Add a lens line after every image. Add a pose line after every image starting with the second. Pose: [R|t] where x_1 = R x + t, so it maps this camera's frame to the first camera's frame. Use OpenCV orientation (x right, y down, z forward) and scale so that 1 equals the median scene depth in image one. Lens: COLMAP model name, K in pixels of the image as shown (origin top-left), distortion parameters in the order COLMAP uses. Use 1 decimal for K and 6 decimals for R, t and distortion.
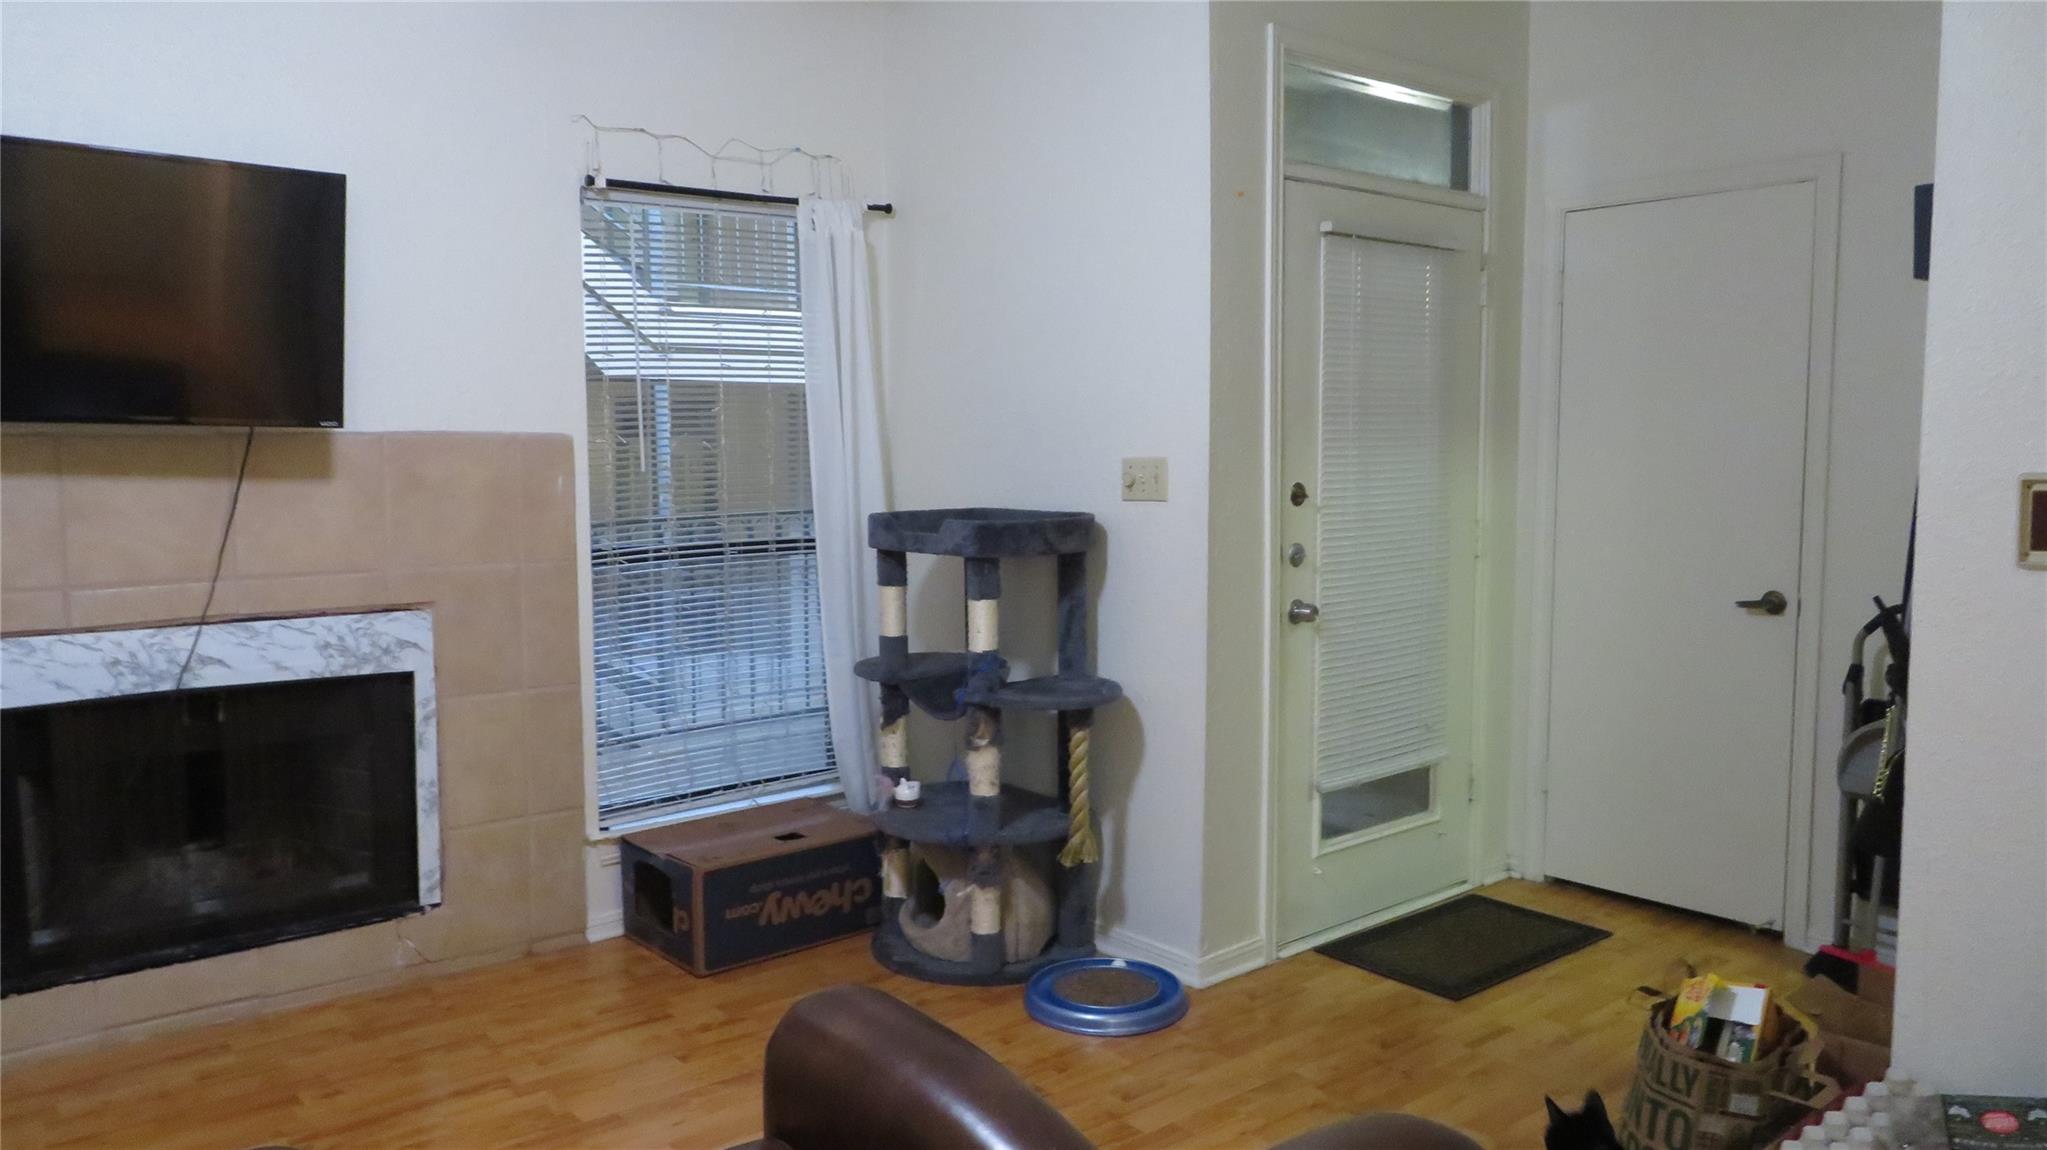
lens RADIAL K [[1459.1, 0, 1022.3], [0, 1459.1, 573.2], [0, 0, 1]] dist [-0.021174, 0.007126]
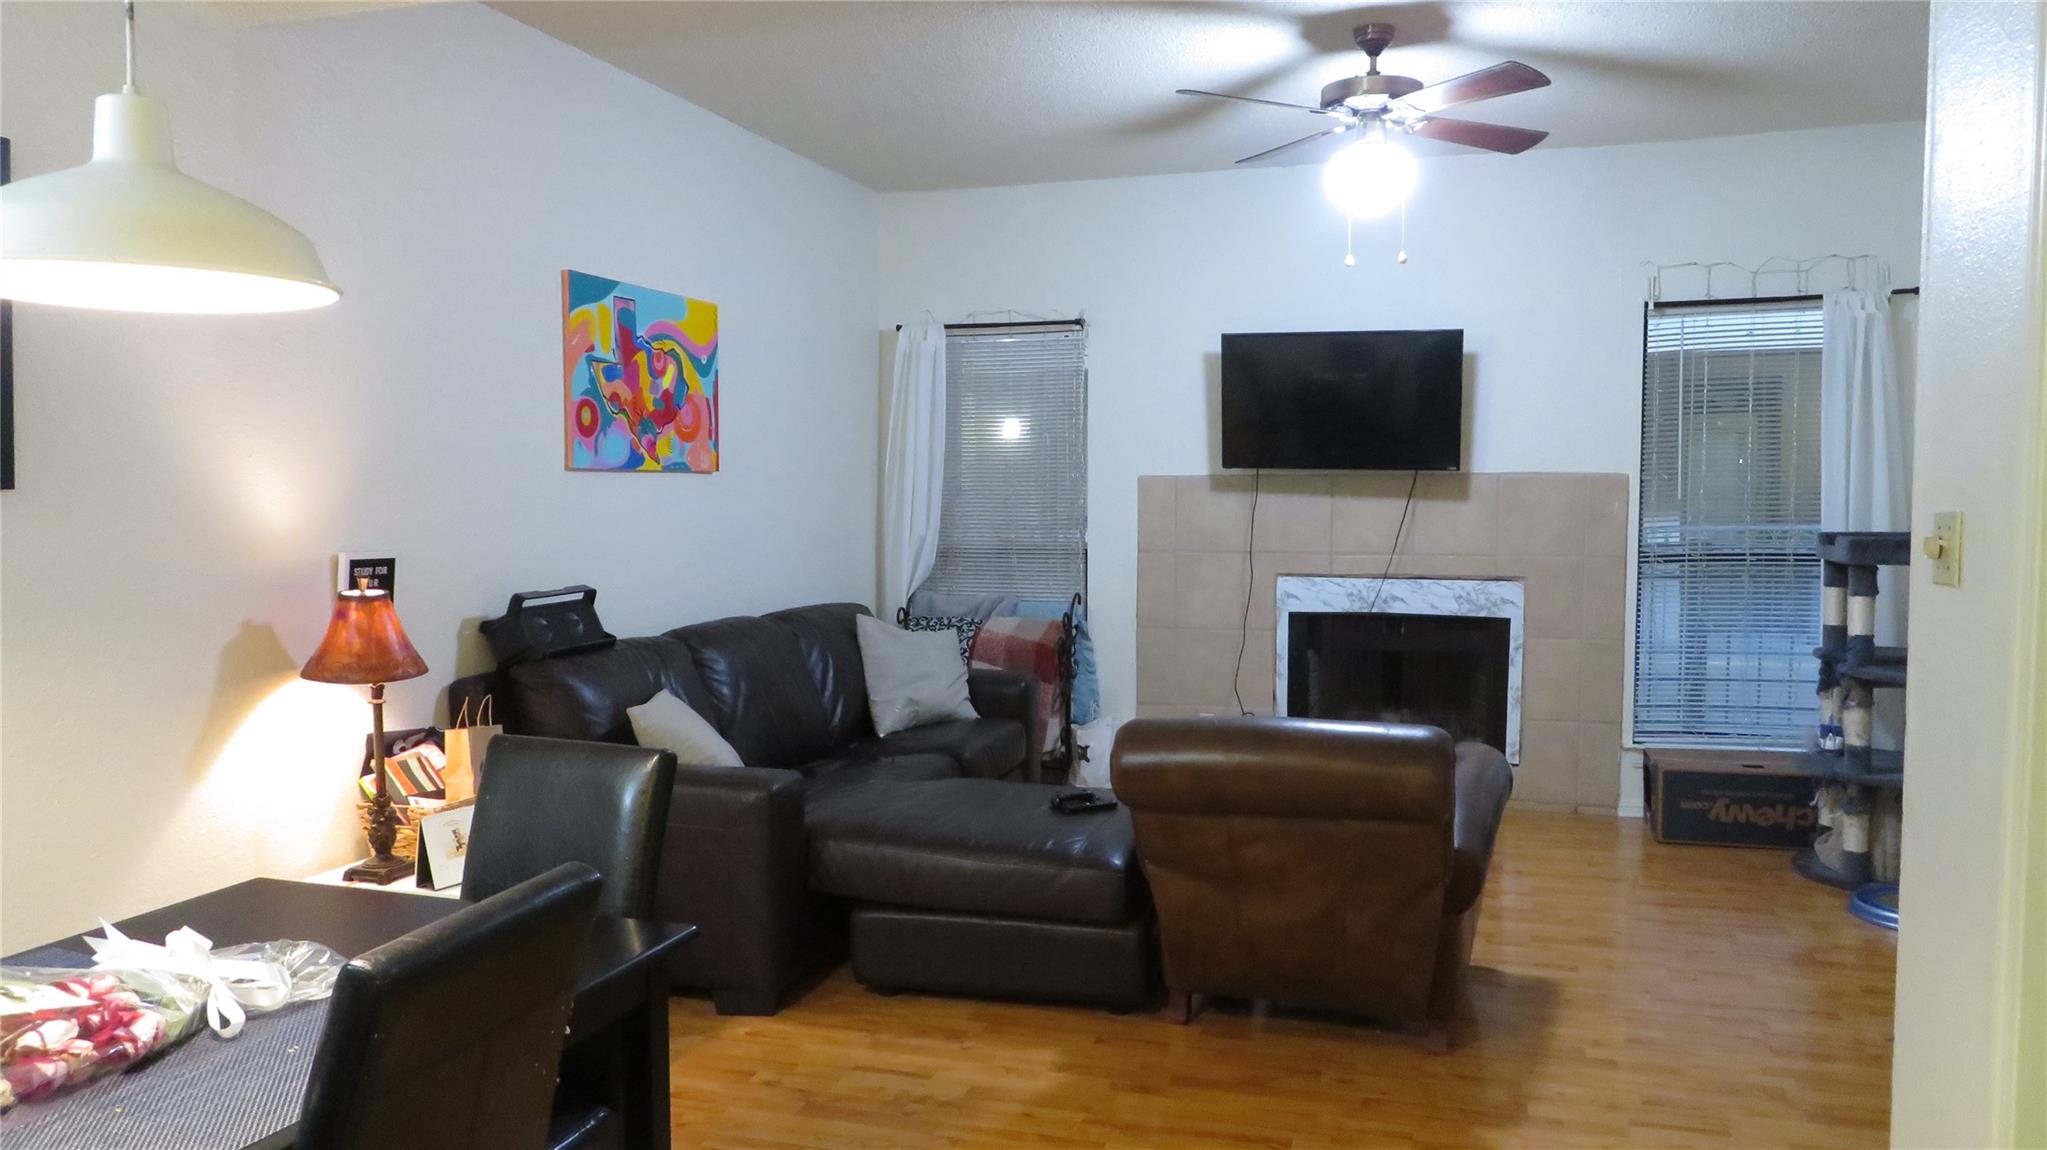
lens RADIAL K [[1459.1, 0, 1020.8], [0, 1459.1, 573.6], [0, 0, 1]] dist [-0.021174, 0.007126]
pose [[0.533194, 0.050664, -0.844474, 0.666594], [-0.075574, 0.997067, 0.012102, 0.038795], [0.842610, 0.057368, 0.535459, -0.345425]]
